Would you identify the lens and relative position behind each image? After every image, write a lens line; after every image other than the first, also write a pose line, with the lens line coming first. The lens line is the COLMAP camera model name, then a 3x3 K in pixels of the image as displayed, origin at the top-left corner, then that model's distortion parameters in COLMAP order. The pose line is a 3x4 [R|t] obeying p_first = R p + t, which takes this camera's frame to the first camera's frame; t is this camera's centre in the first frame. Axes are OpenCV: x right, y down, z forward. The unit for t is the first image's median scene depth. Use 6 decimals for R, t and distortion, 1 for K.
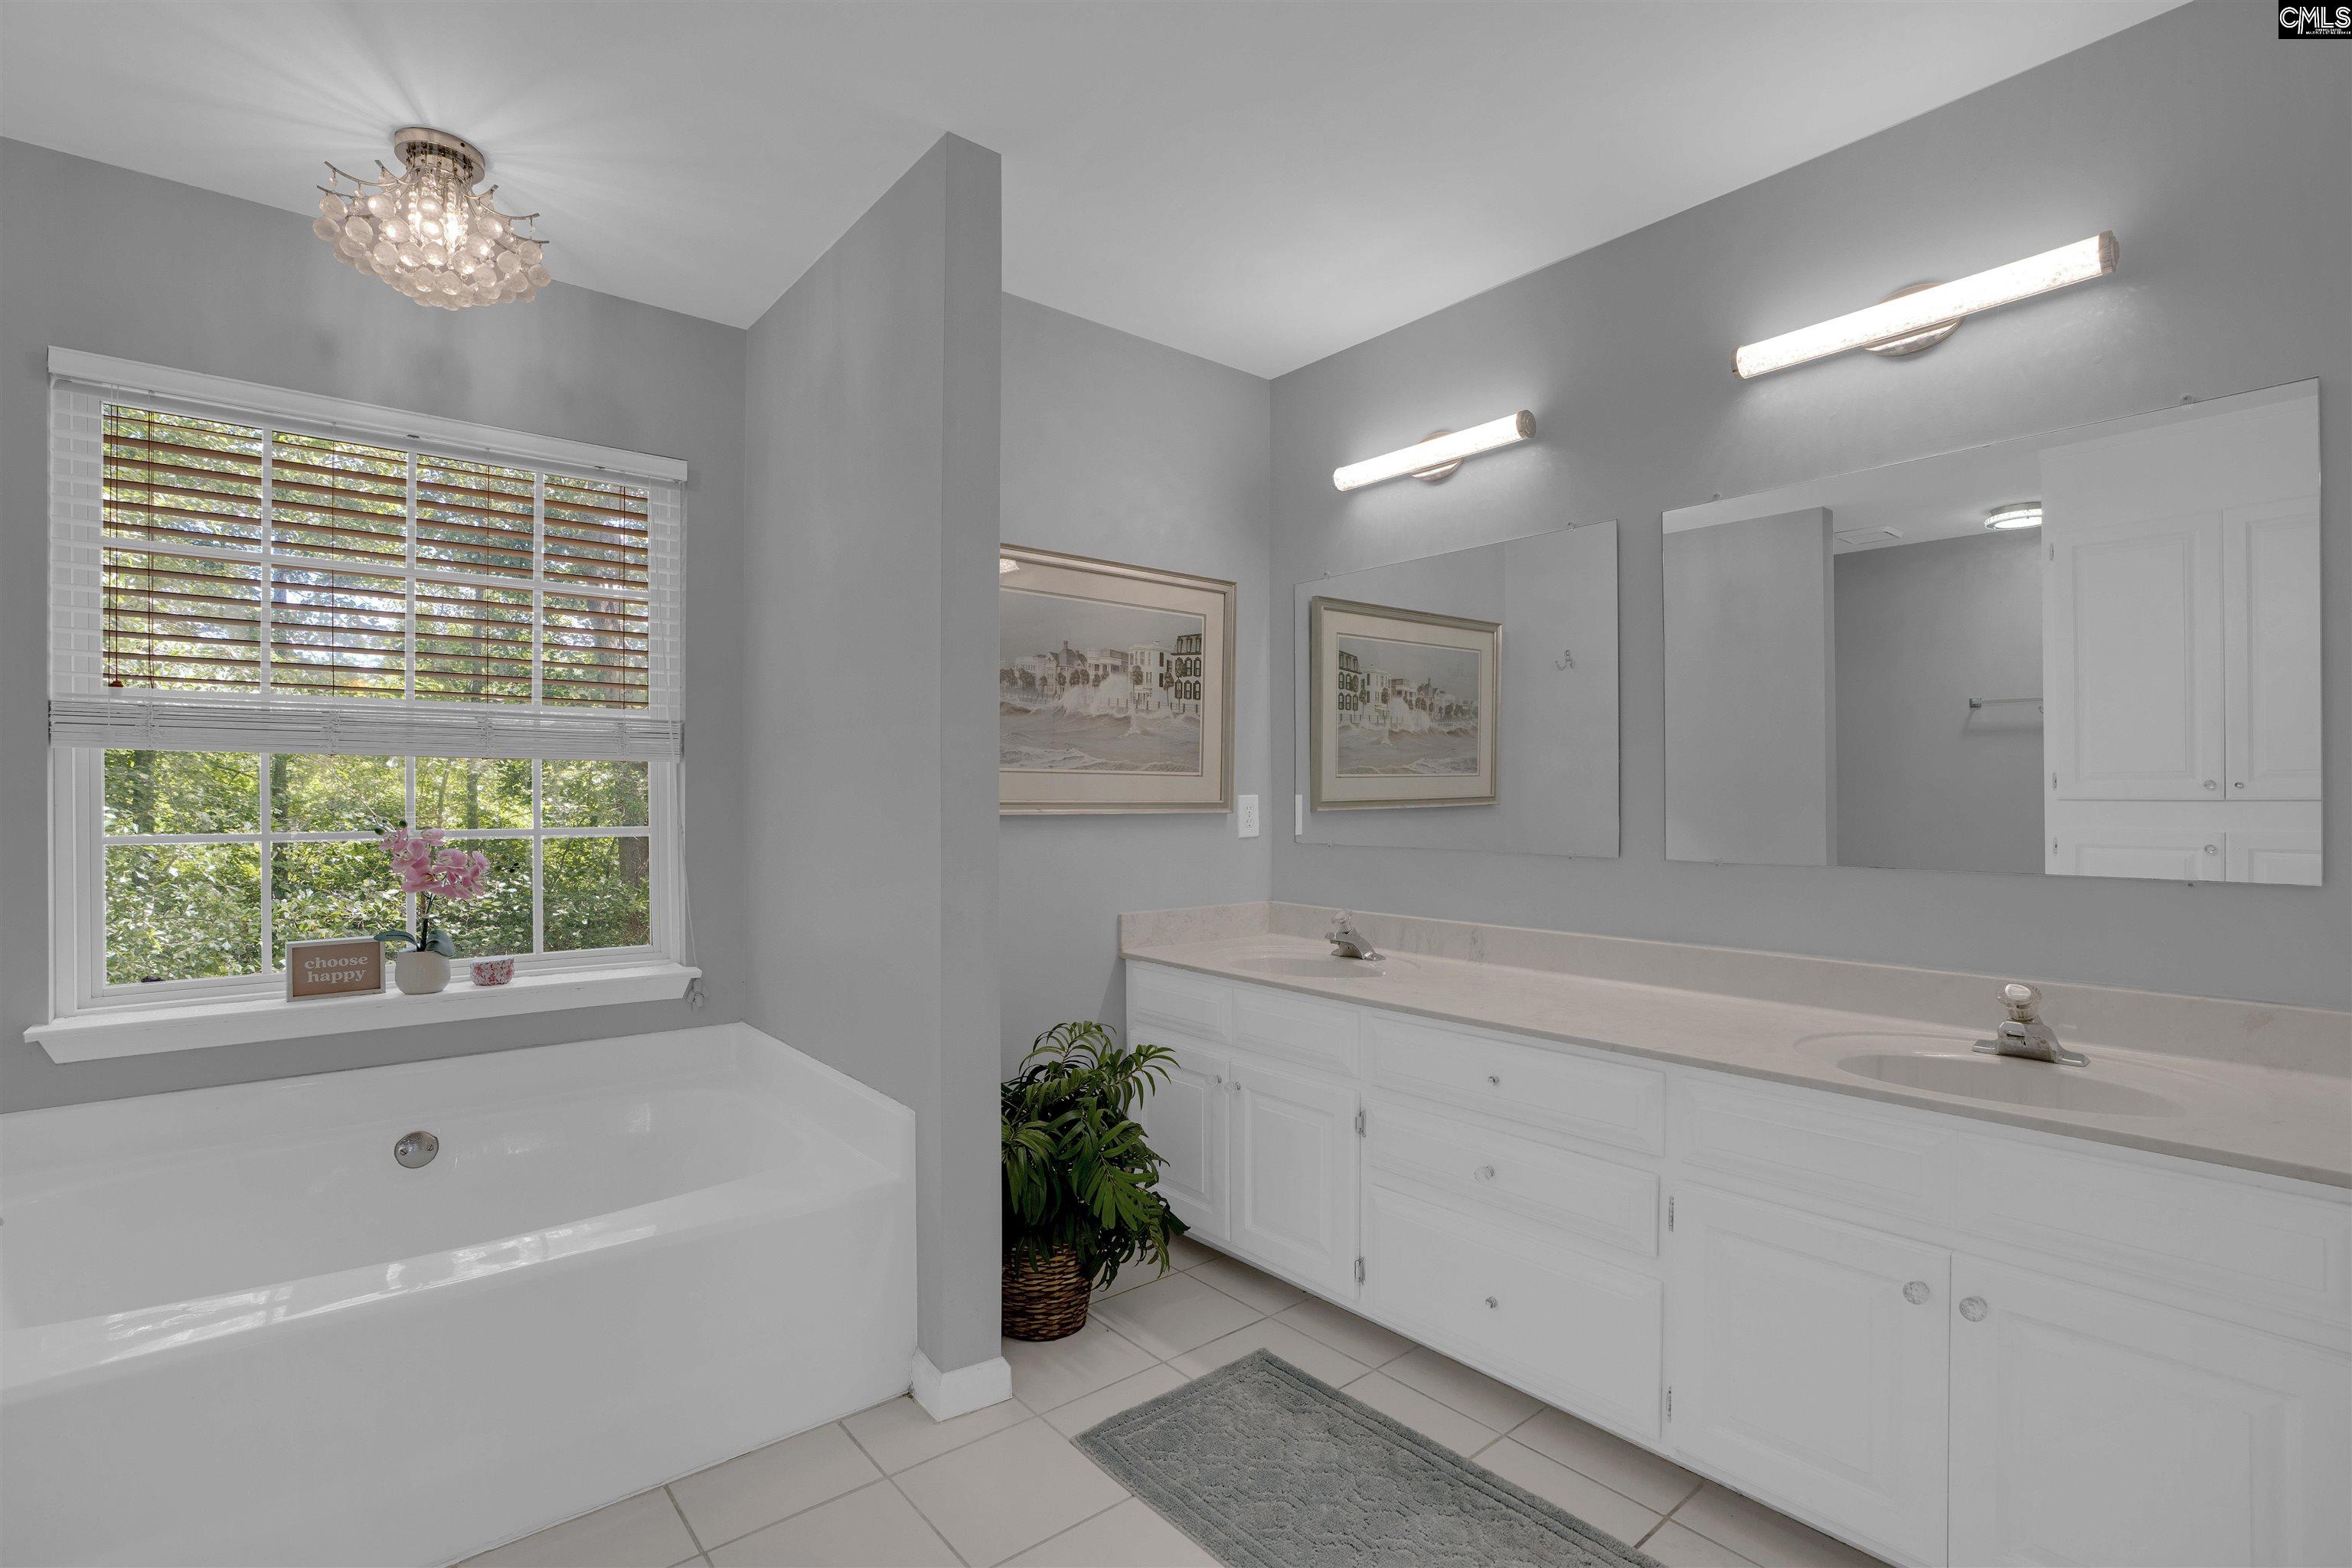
lens RADIAL K [[1102.3, 0, 1182.7], [0, 1102.3, 786.2], [0, 0, 1]] dist [-0.023858, 0.000571]
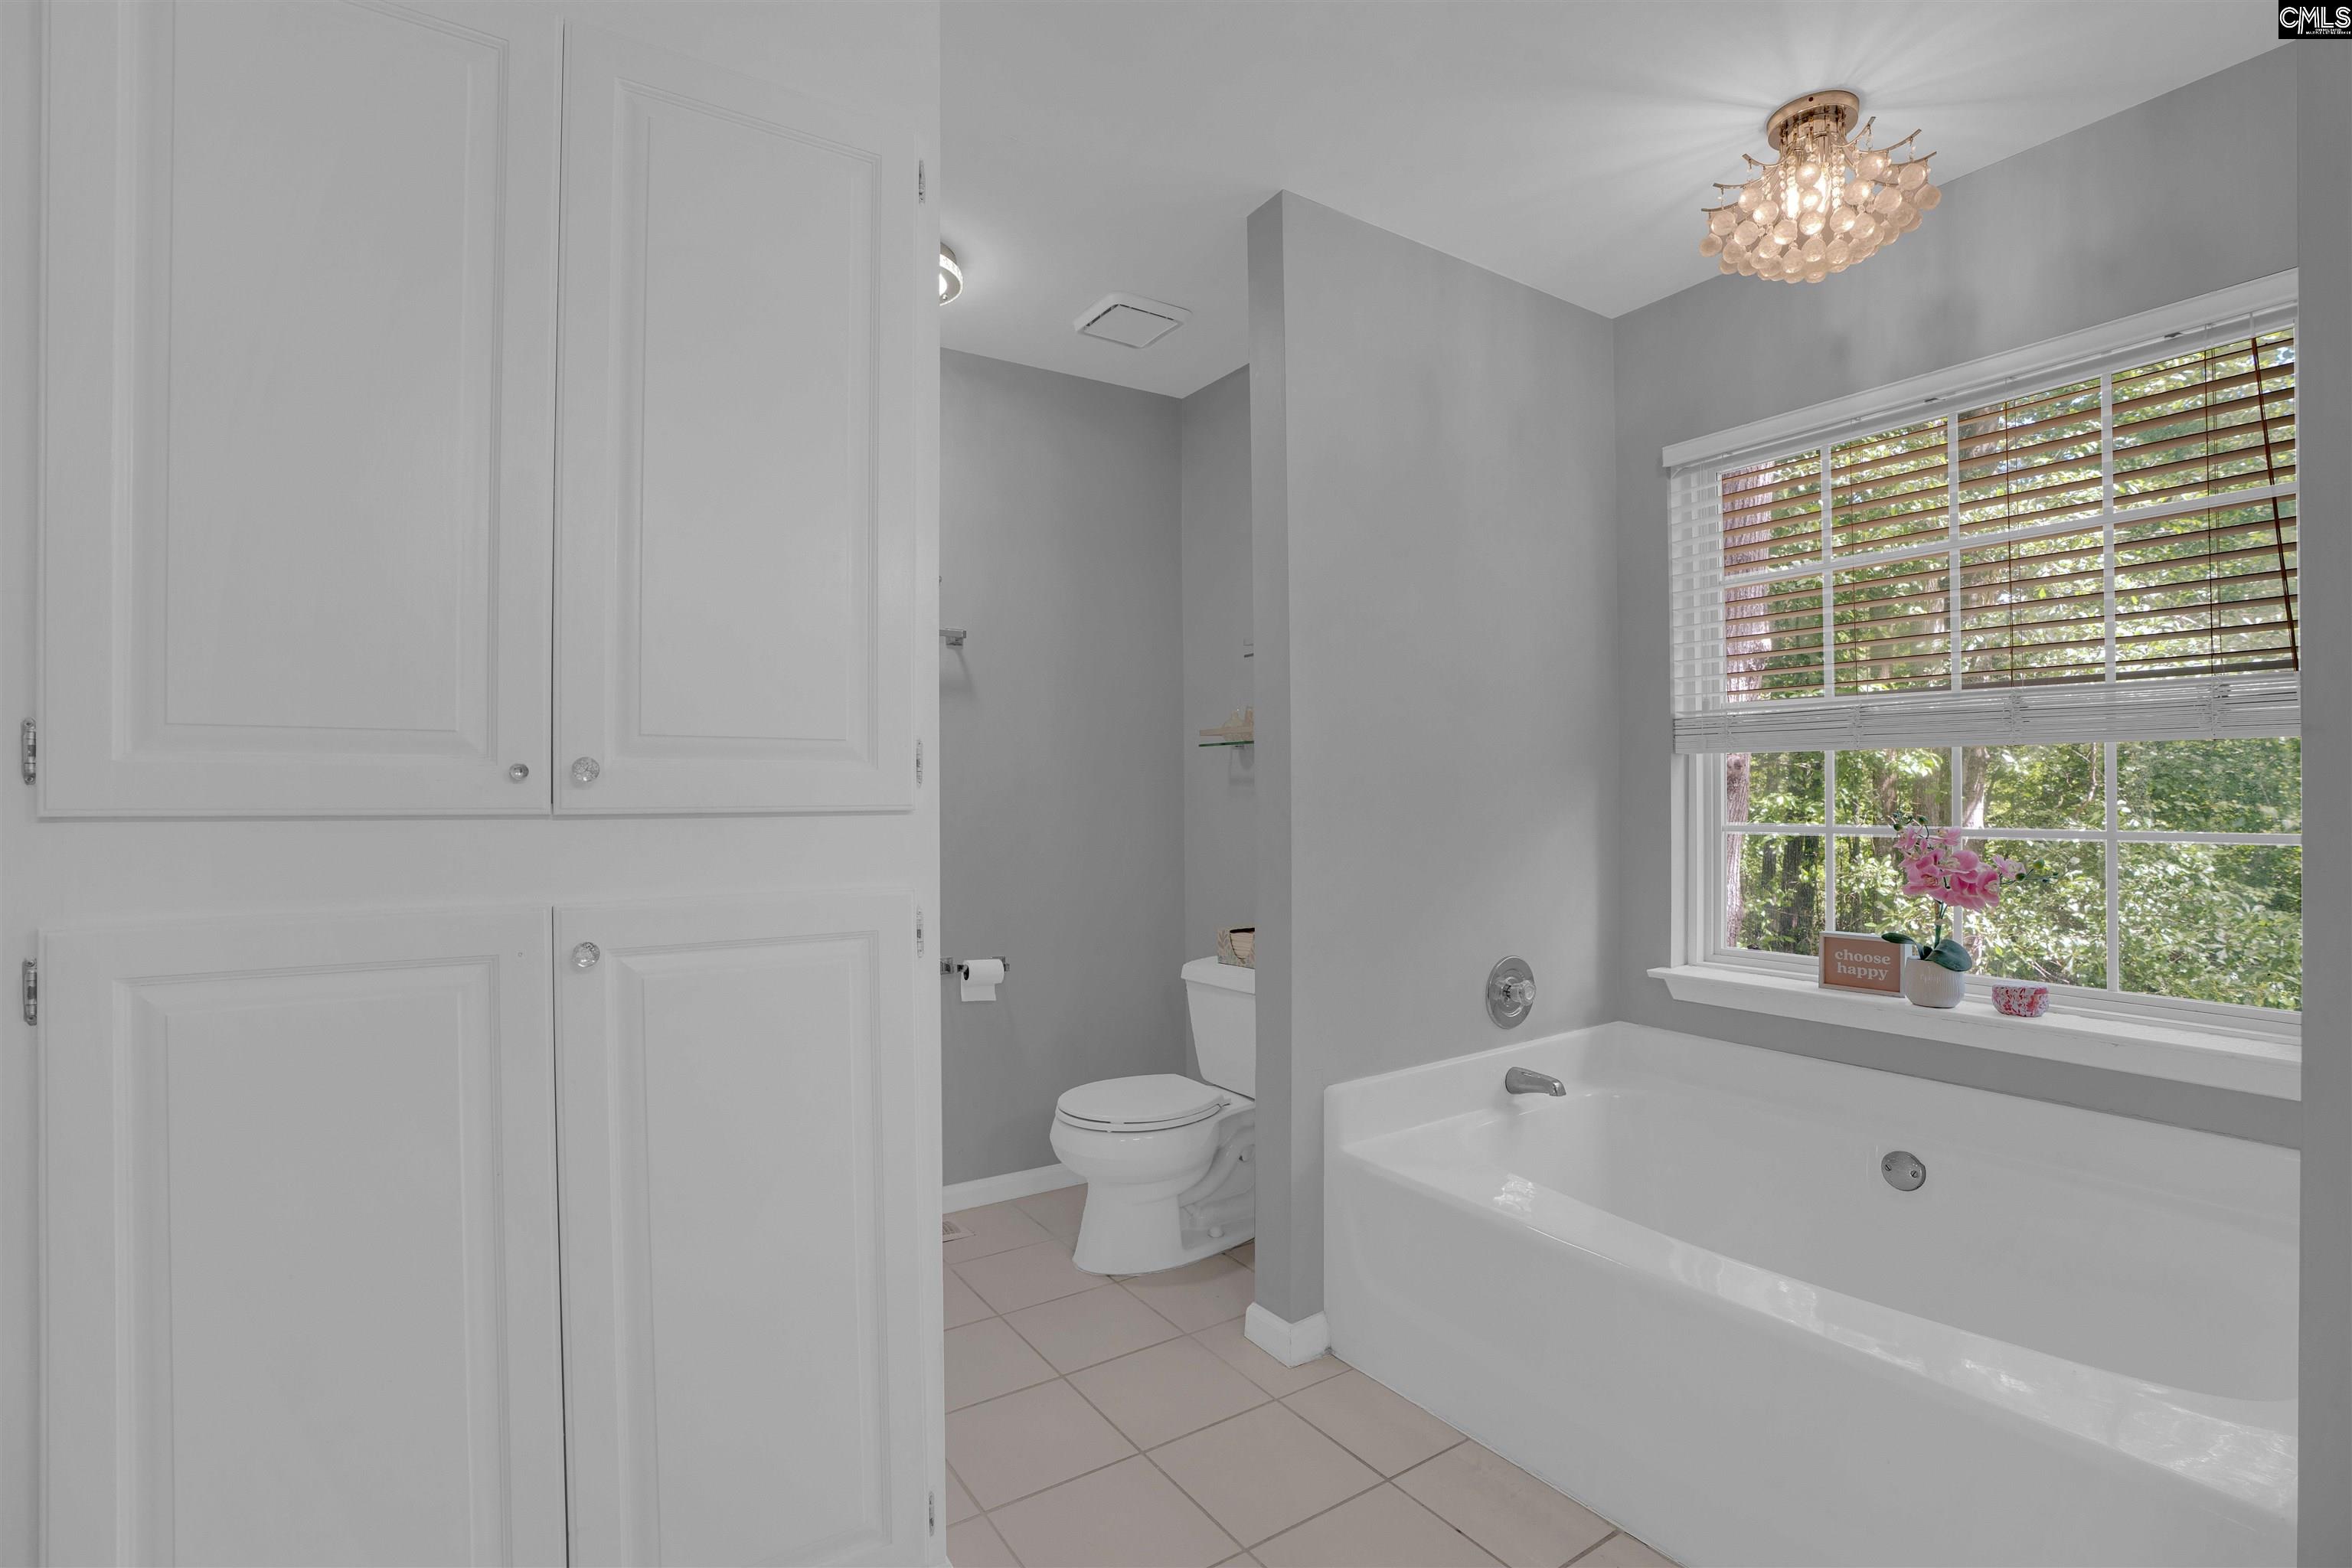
lens RADIAL K [[1077.2, 0, 1169.1], [0, 1077.2, 785.5], [0, 0, 1]] dist [-0.024203, 0.000902]
pose [[-0.109168, -0.004371, -0.994014, 0.271387], [0.025094, 0.999660, -0.007151, -0.005582], [0.993707, -0.025724, -0.109021, 0.480275]]
